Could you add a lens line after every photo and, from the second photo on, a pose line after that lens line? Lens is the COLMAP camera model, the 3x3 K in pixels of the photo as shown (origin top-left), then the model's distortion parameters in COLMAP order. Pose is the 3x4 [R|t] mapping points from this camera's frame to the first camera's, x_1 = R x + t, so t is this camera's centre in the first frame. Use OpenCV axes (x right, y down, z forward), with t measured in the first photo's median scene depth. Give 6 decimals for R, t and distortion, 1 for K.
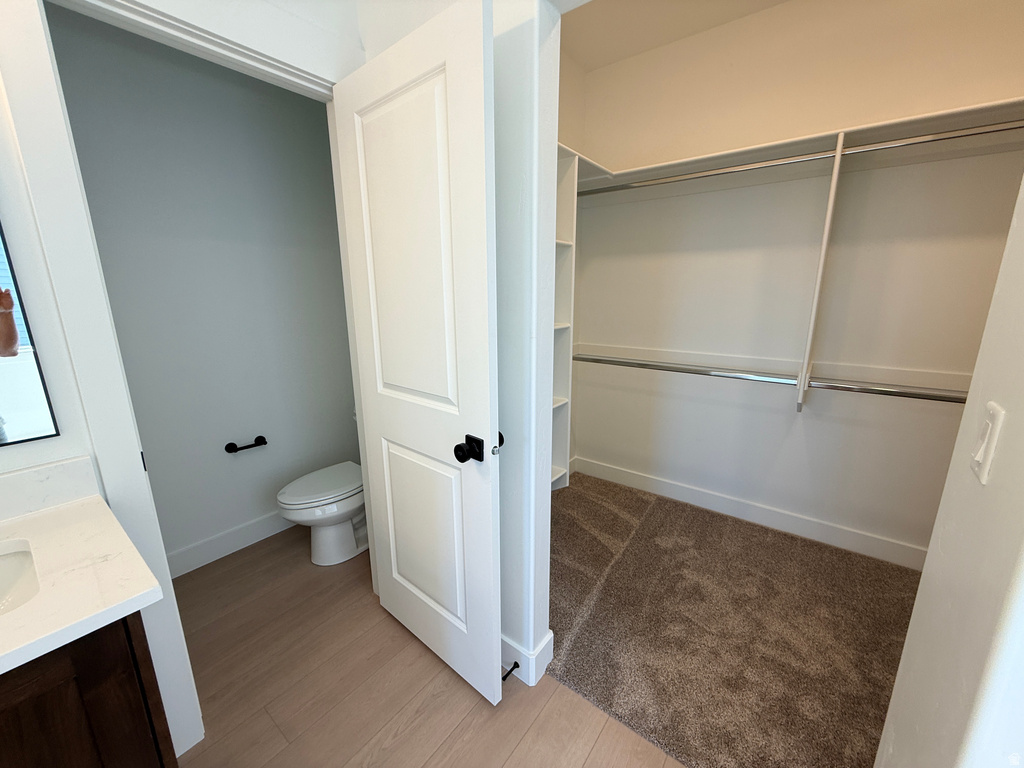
lens RADIAL K [[403.9, 0, 512.0], [0, 403.9, 384.0], [0, 0, 1]] dist [0.002460, 0.000164]
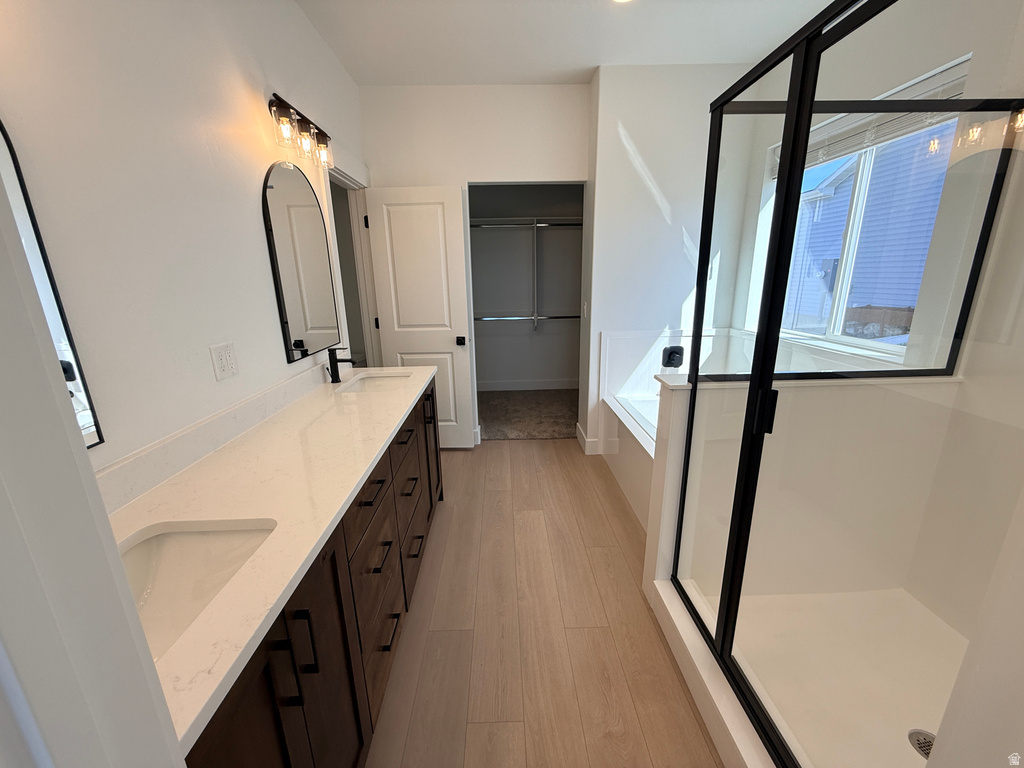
lens RADIAL K [[403.9, 0, 512.0], [0, 403.9, 384.0], [0, 0, 1]] dist [0.002460, 0.000164]
pose [[0.771849, -0.174258, 0.611460, -1.190303], [0.155979, 0.984217, 0.083596, 0.211193], [-0.616376, 0.030851, 0.786847, -1.016959]]
